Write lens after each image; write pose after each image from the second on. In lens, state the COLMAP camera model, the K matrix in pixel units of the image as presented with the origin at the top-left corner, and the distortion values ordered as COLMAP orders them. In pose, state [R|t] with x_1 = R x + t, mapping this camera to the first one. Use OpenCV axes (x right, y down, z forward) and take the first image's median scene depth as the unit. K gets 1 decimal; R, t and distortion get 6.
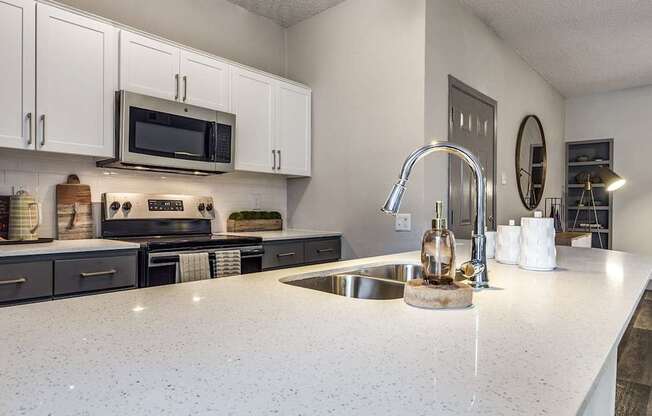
lens RADIAL K [[404.9, 0, 316.8], [0, 404.9, 210.3], [0, 0, 1]] dist [-0.000761, 0.004977]
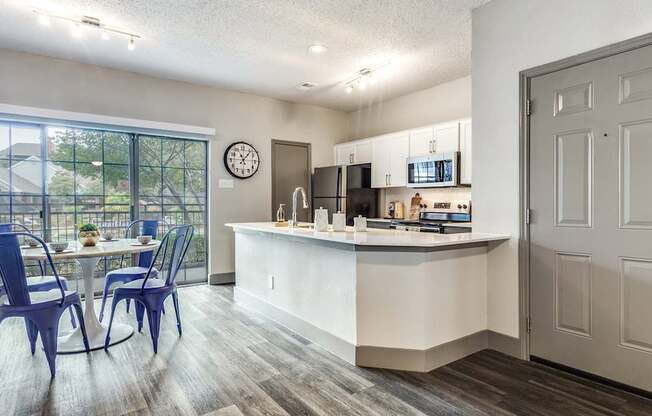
lens RADIAL K [[372.3, 0, 325.6], [0, 372.3, 208.1], [0, 0, 1]] dist [0.000615, 0.005550]
pose [[-0.208115, -0.001733, -0.978103, 1.501982], [-0.005670, 0.999984, -0.000566, 0.004322], [0.978088, 0.005428, -0.208121, 0.840184]]
